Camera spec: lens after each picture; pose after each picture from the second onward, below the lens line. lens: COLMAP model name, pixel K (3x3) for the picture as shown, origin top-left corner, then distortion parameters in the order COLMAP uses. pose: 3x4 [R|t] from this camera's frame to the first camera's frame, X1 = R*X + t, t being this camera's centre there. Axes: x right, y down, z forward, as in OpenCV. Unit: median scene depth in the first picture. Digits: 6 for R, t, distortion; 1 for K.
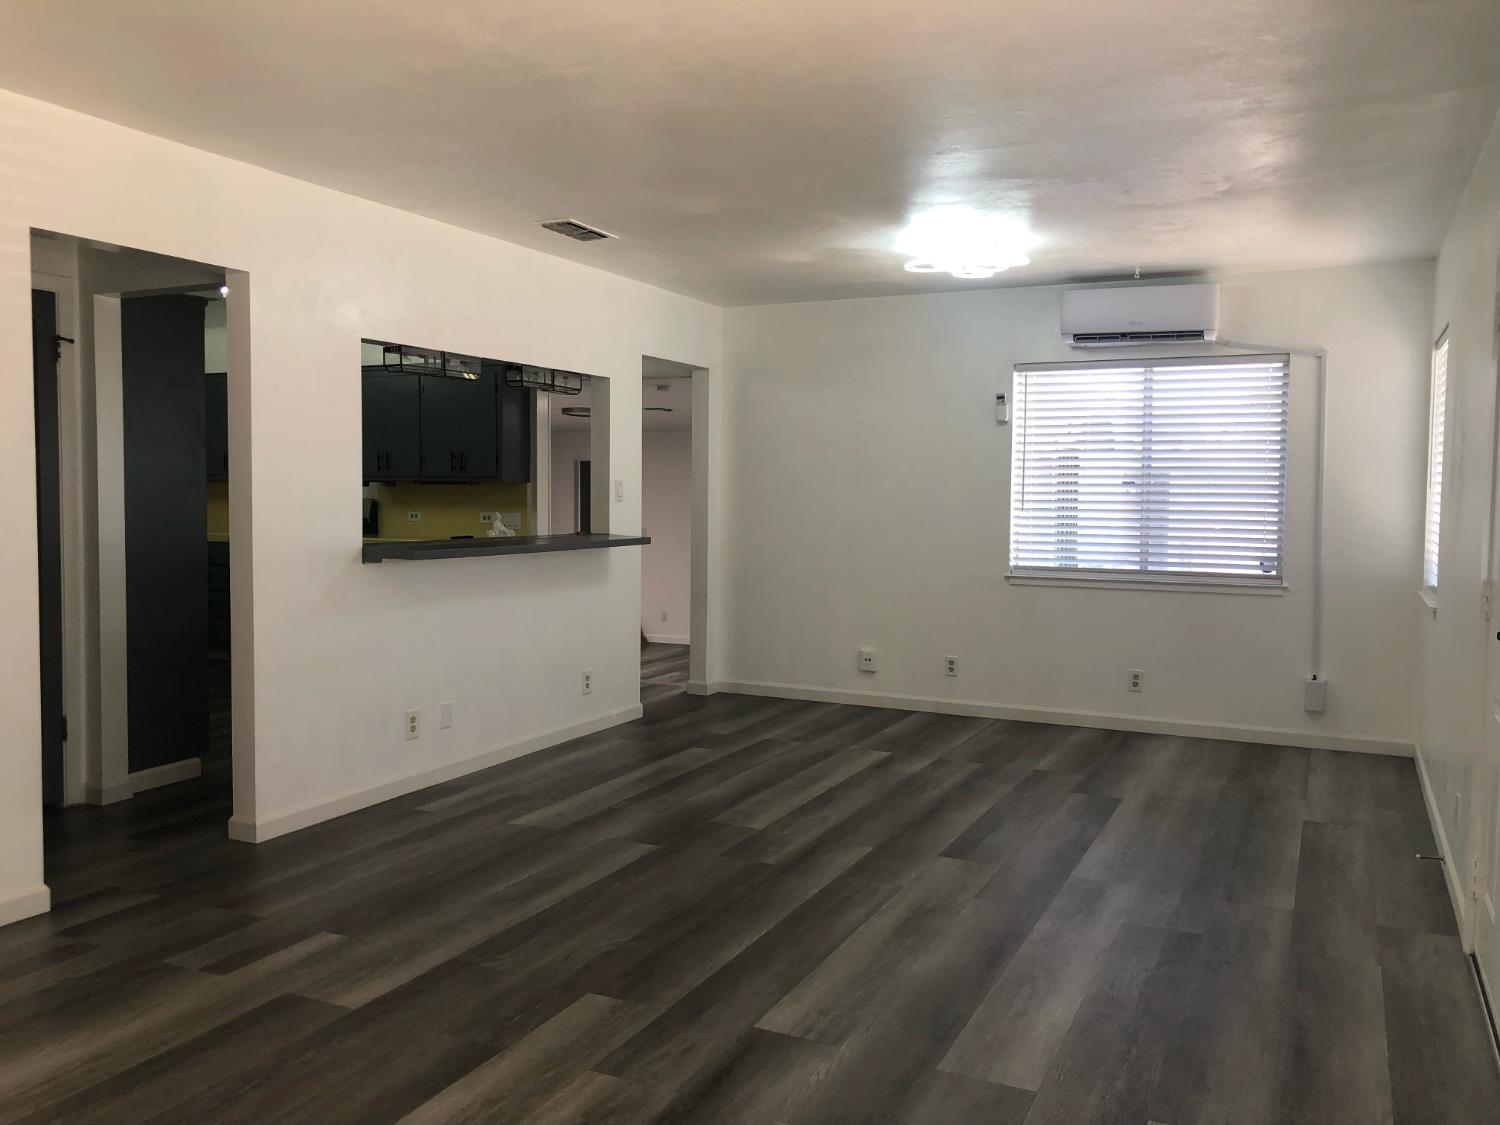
lens RADIAL K [[1227.0, 0, 749.9], [0, 1227.0, 560.5], [0, 0, 1]] dist [-0.001539, -0.000022]
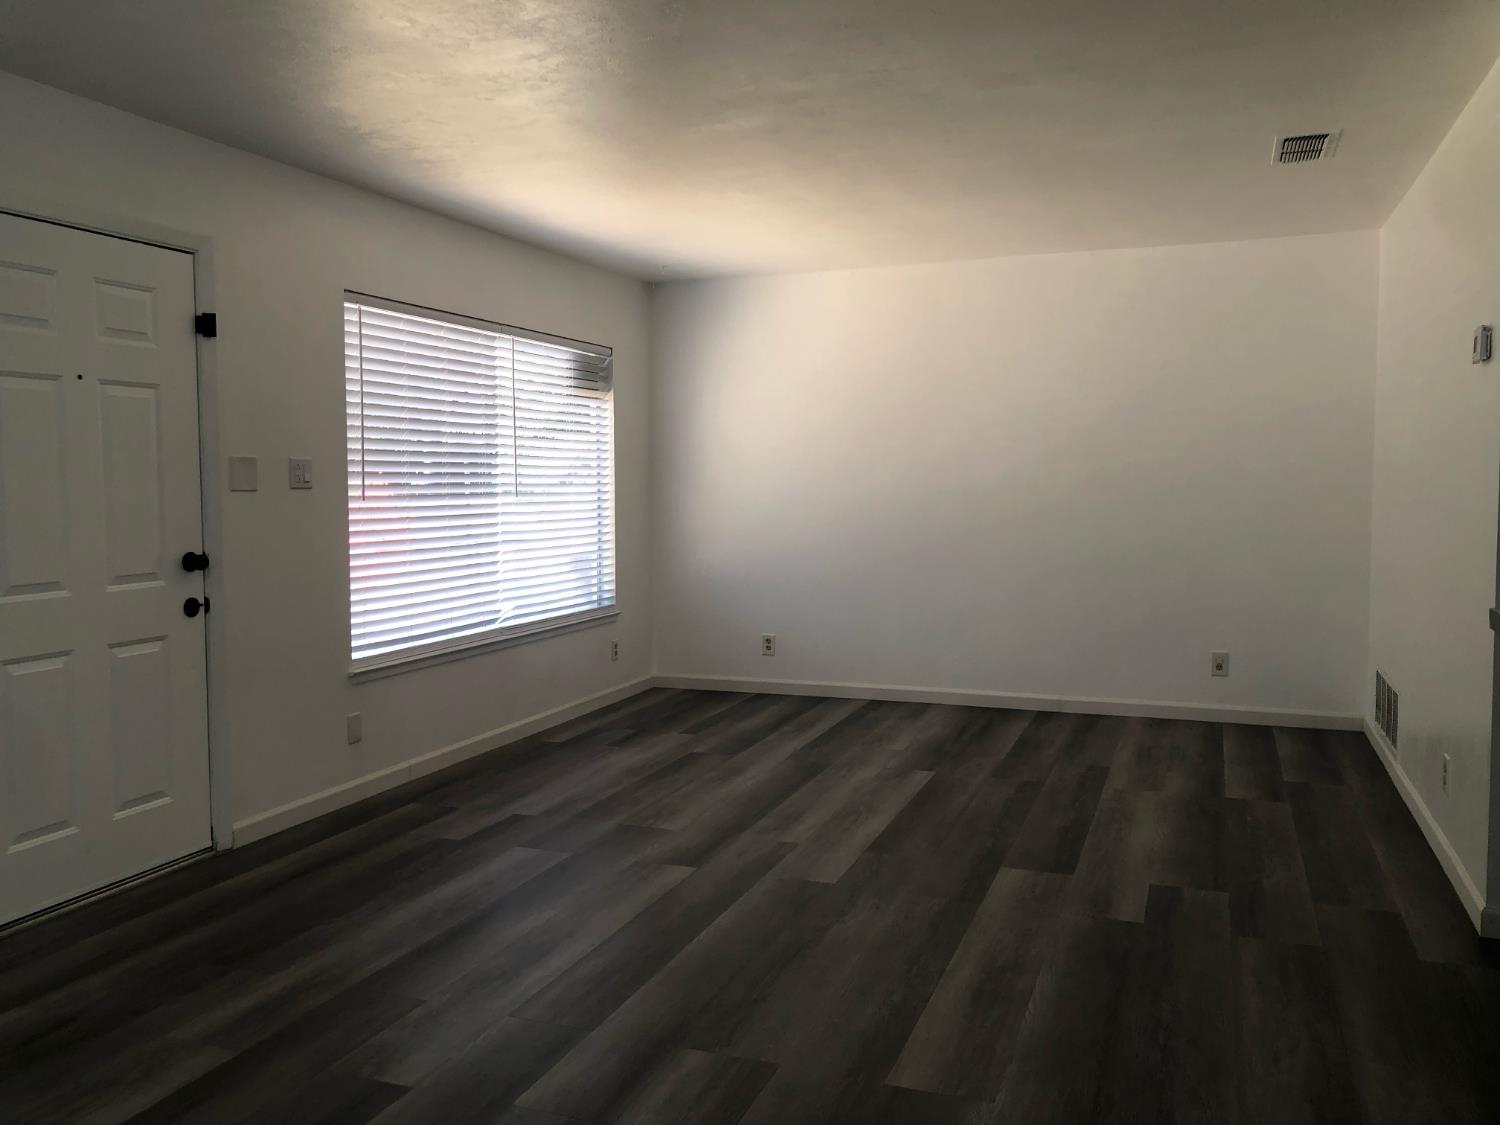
lens RADIAL K [[1227.0, 0, 749.9], [0, 1227.0, 561.7], [0, 0, 1]] dist [-0.001539, -0.000022]
pose [[-0.996133, -0.000148, -0.087856, 0.056369], [-0.012019, 0.990826, 0.134606, -0.120336], [0.087030, 0.135141, -0.986997, 2.042374]]
